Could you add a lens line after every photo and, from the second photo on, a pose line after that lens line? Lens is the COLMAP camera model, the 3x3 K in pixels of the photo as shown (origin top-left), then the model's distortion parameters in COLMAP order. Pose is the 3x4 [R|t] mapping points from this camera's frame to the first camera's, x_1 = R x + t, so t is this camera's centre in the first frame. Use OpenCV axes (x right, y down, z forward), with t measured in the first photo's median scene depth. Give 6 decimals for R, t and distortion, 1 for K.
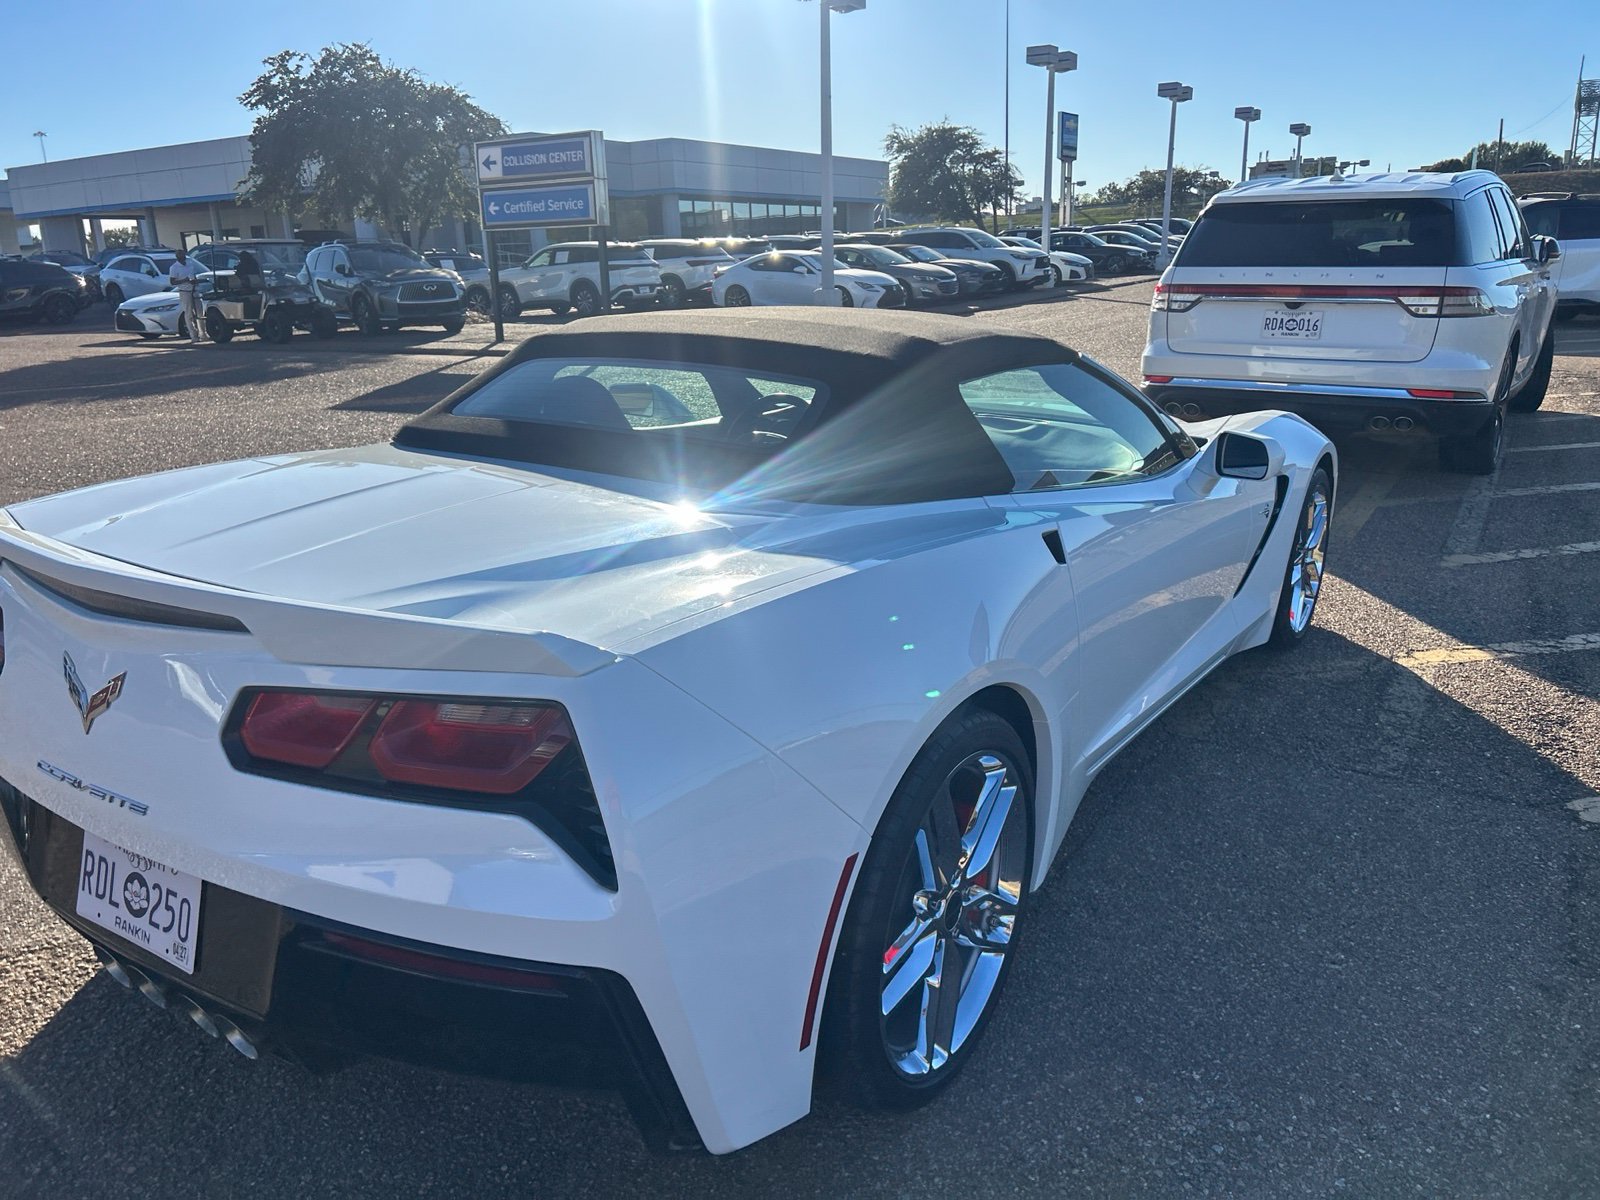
lens RADIAL K [[1204.9, 0, 816.0], [0, 1204.9, 601.6], [0, 0, 1]] dist [0.023662, -0.011352]
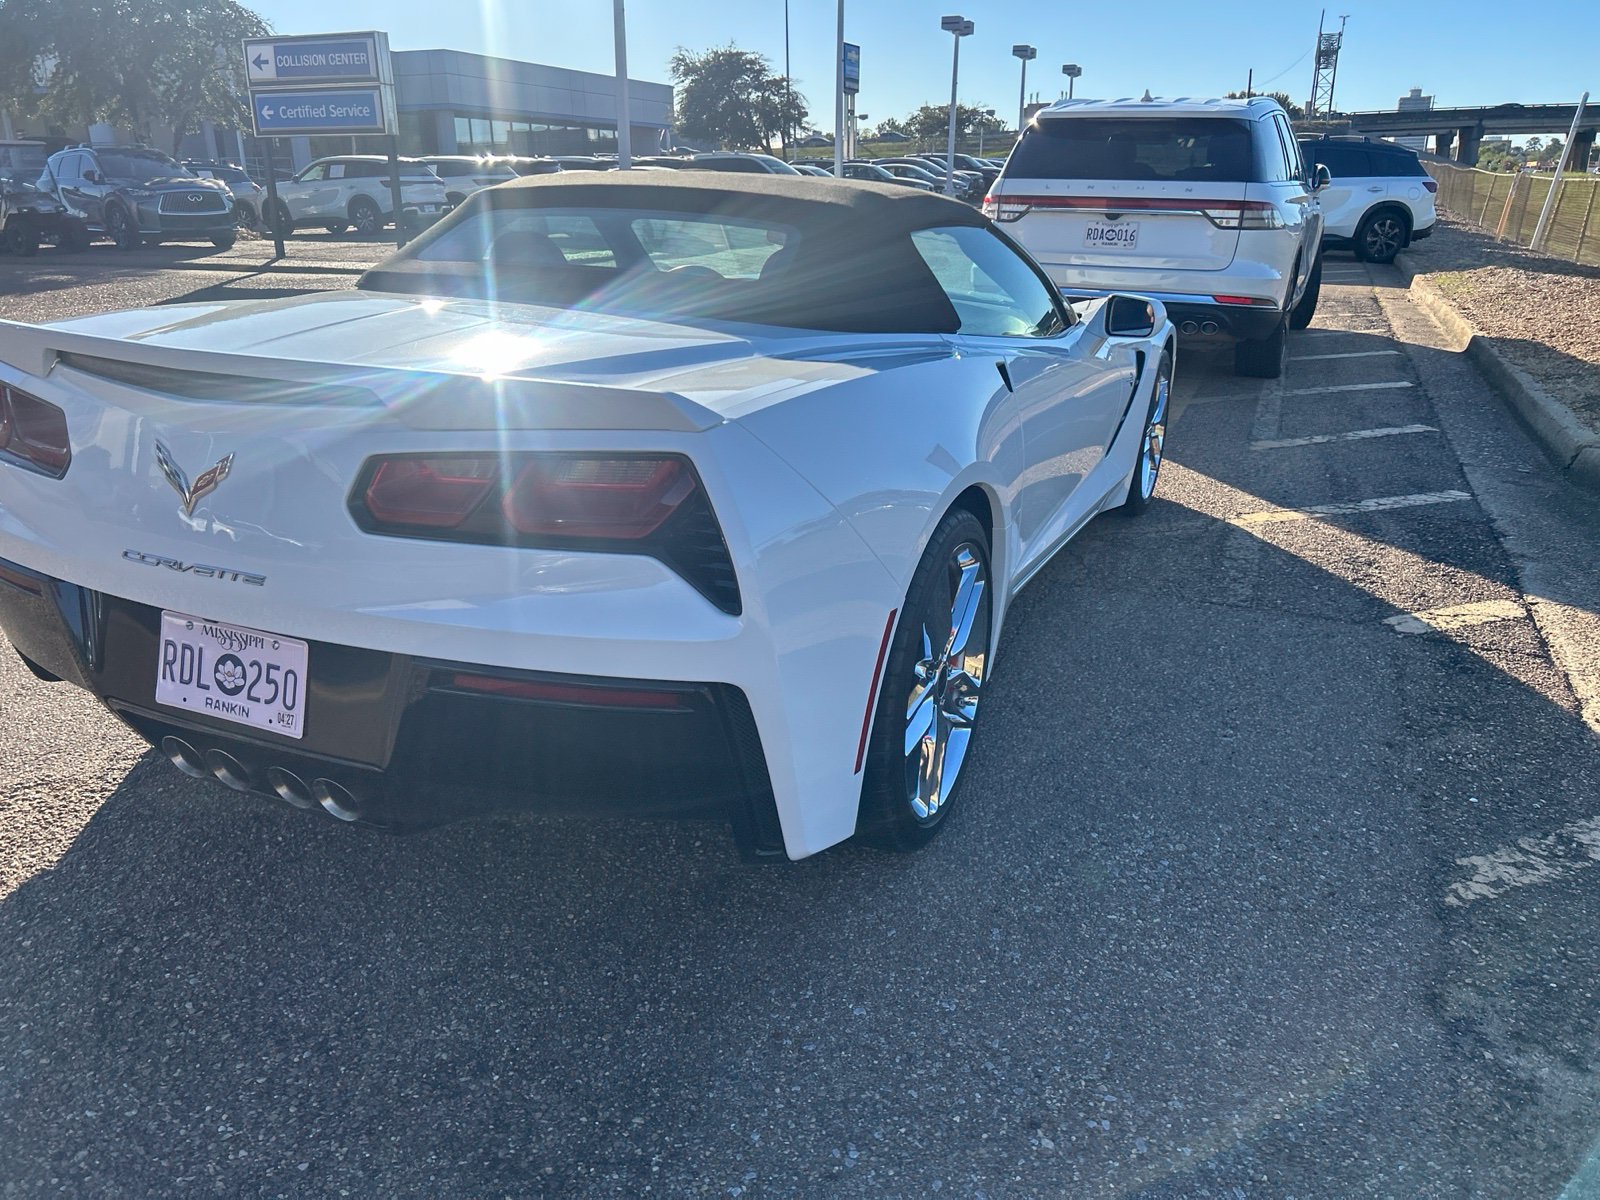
lens RADIAL K [[1203.7, 0, 807.7], [0, 1203.7, 596.0], [0, 0, 1]] dist [0.054061, -0.058374]
pose [[0.986286, -0.030080, 0.162280, -0.061051], [0.022433, 0.998559, 0.048752, 0.034937], [-0.163512, -0.044443, 0.985540, -0.035471]]
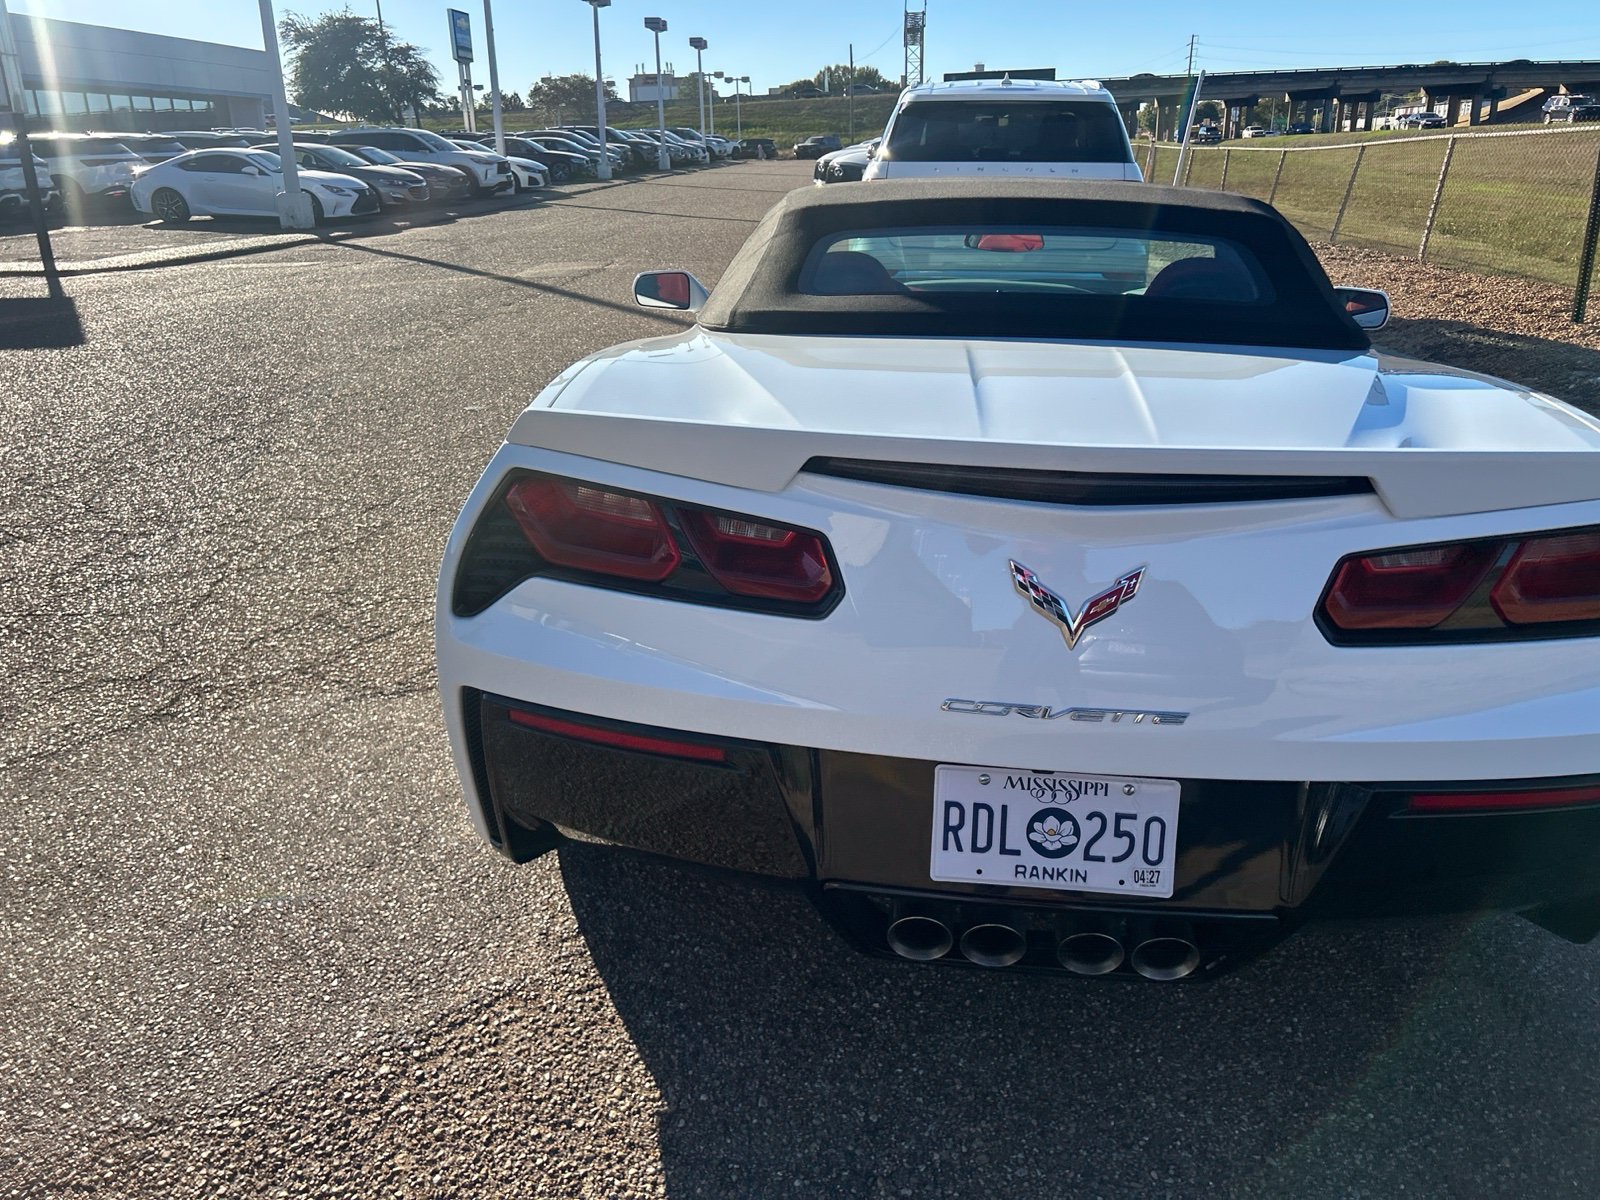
lens RADIAL K [[1200.8, 0, 832.1], [0, 1200.8, 570.2], [0, 0, 1]] dist [0.058451, -0.054739]
pose [[0.889087, -0.138627, 0.436242, -0.279178], [0.119019, 0.990270, 0.072116, -0.006969], [-0.441995, -0.012197, 0.896935, 0.078738]]
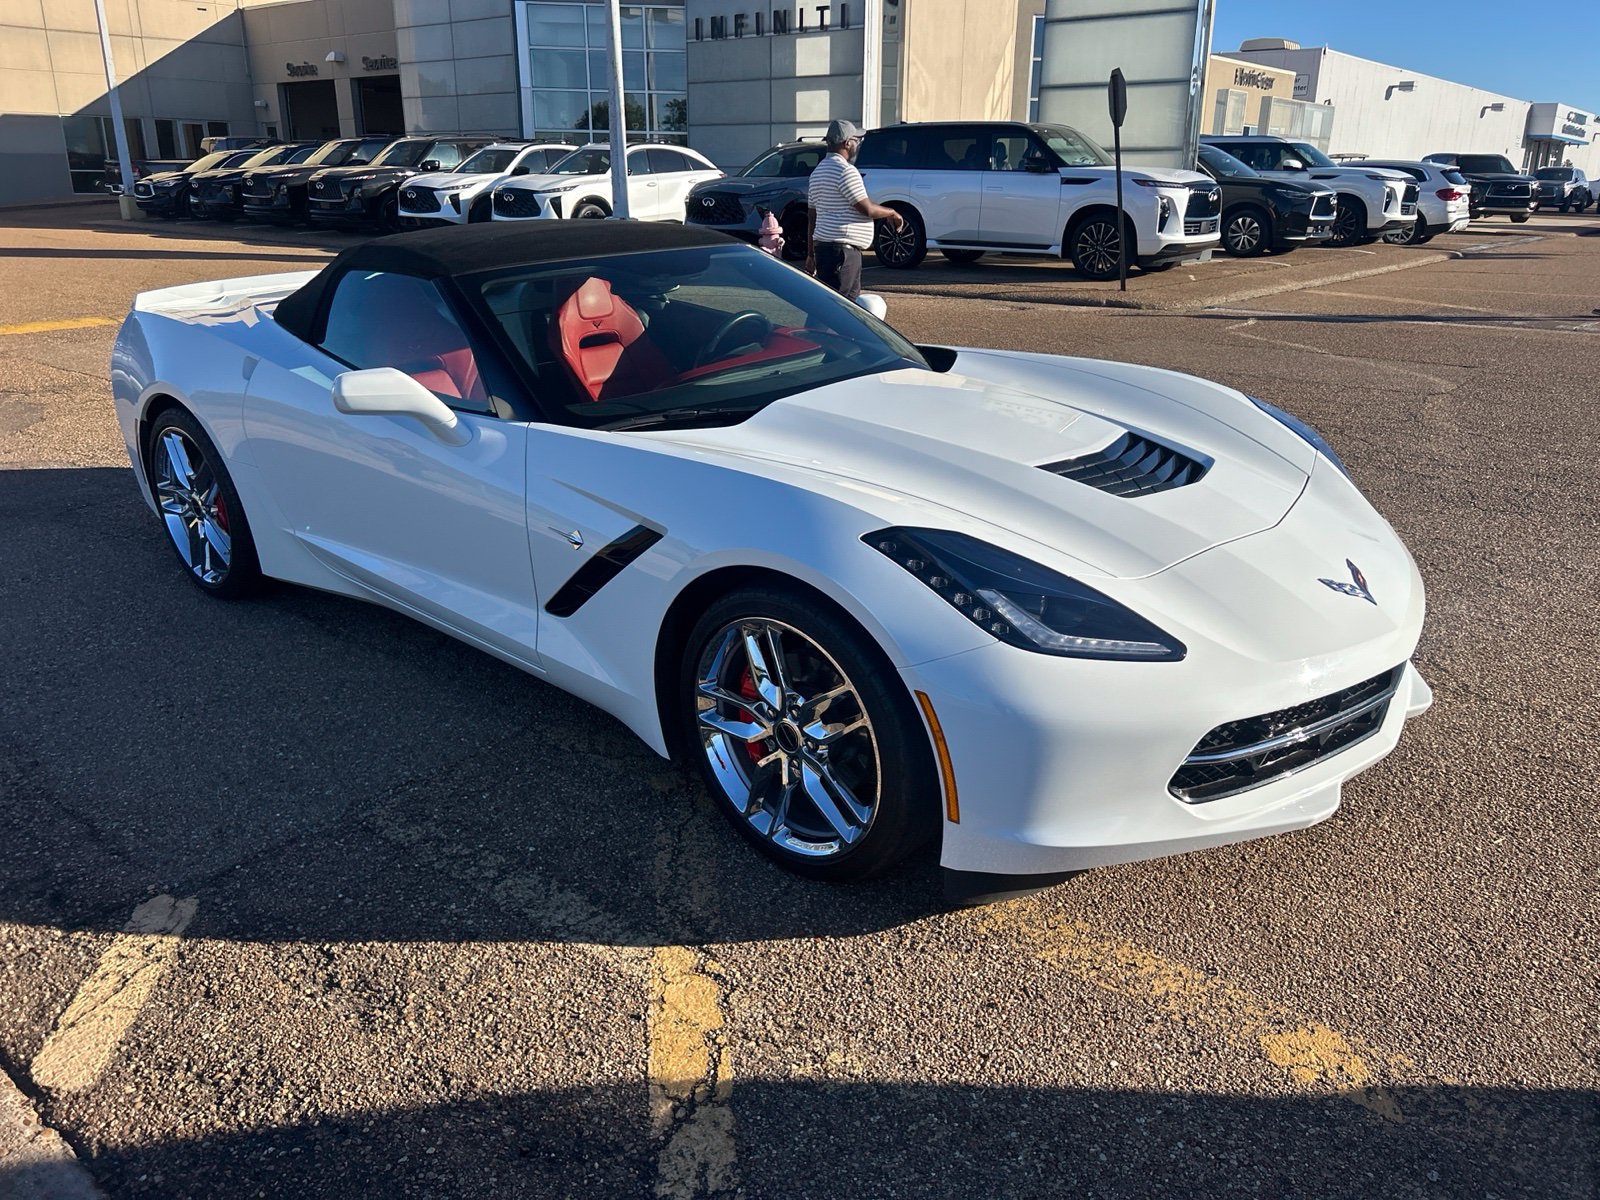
lens RADIAL K [[1204.2, 0, 819.5], [0, 1204.2, 601.5], [0, 0, 1]] dist [0.054445, -0.057747]
pose [[-0.142366, 0.352069, -0.925083, 0.601261], [-0.268276, 0.885895, 0.378441, -0.209353], [0.952764, 0.302055, -0.031670, 0.658335]]
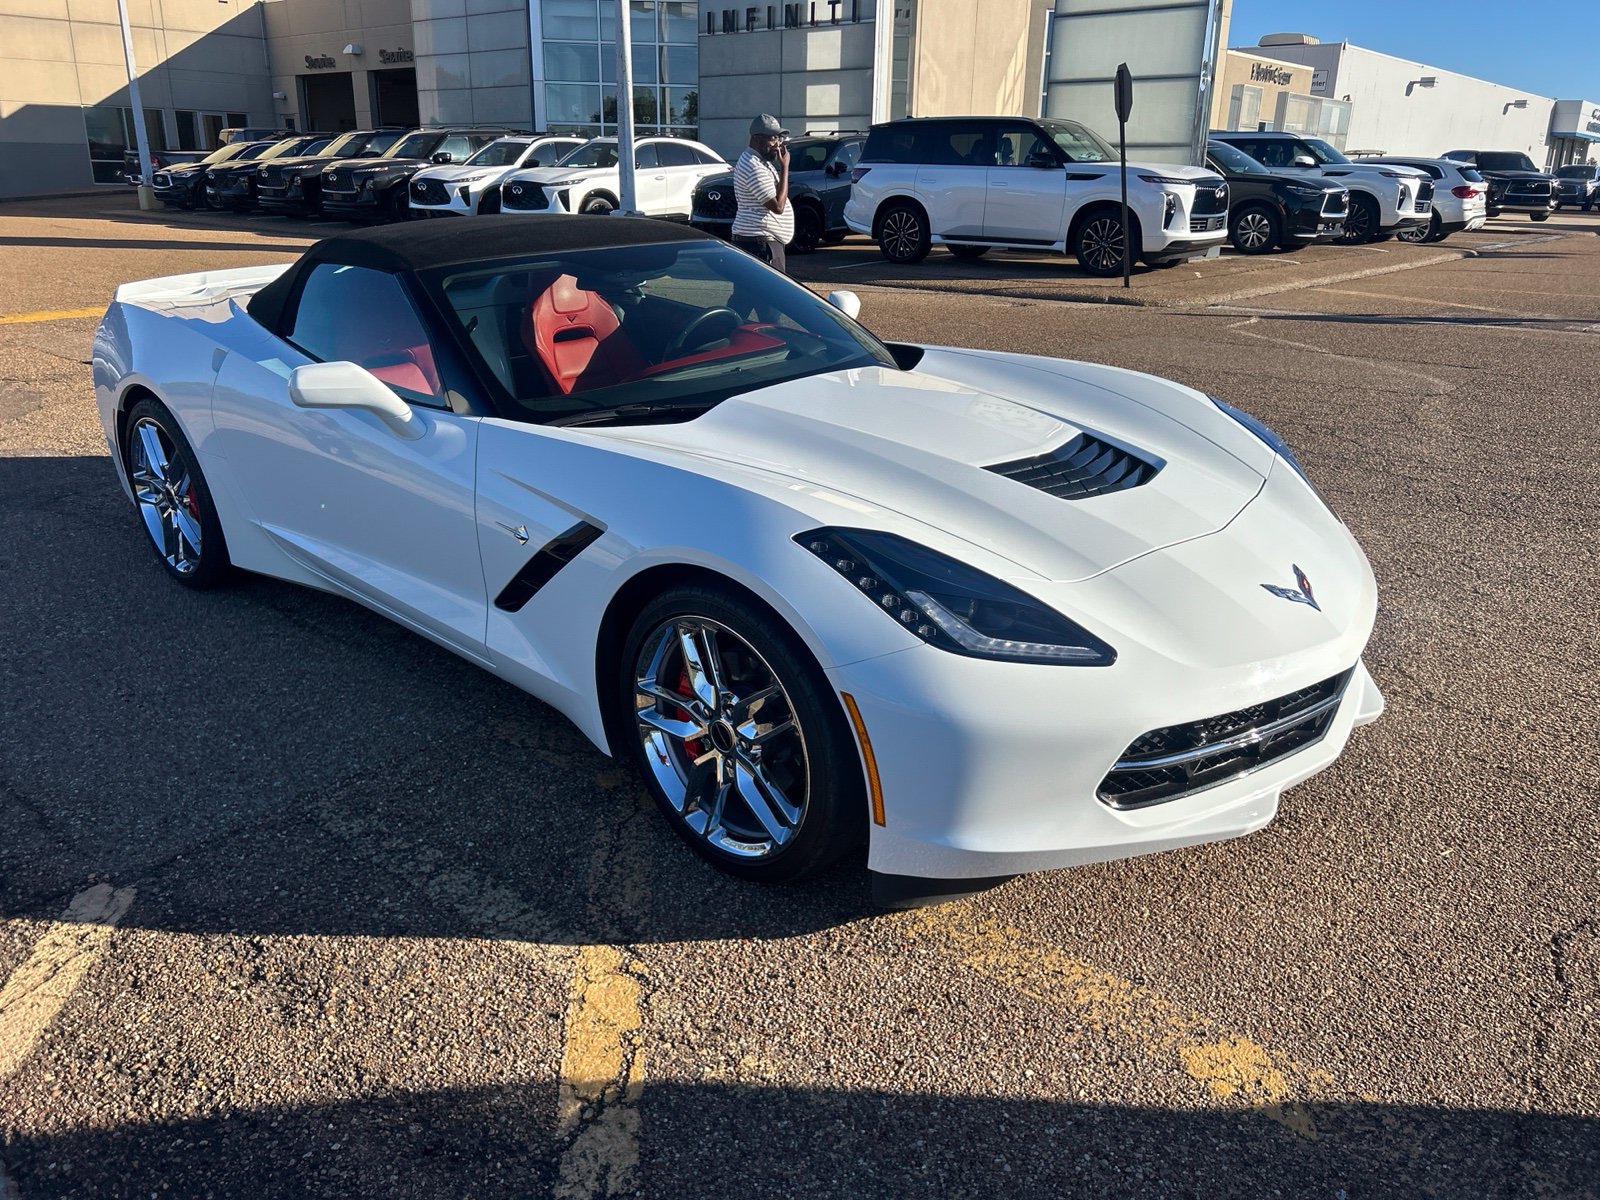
lens RADIAL K [[1203.7, 0, 807.7], [0, 1203.7, 596.0], [0, 0, 1]] dist [0.054061, -0.058374]
pose [[-0.166692, 0.350838, -0.921481, 0.594667], [-0.271279, 0.882171, 0.384945, -0.216879], [0.947956, 0.314146, -0.051875, 0.681201]]
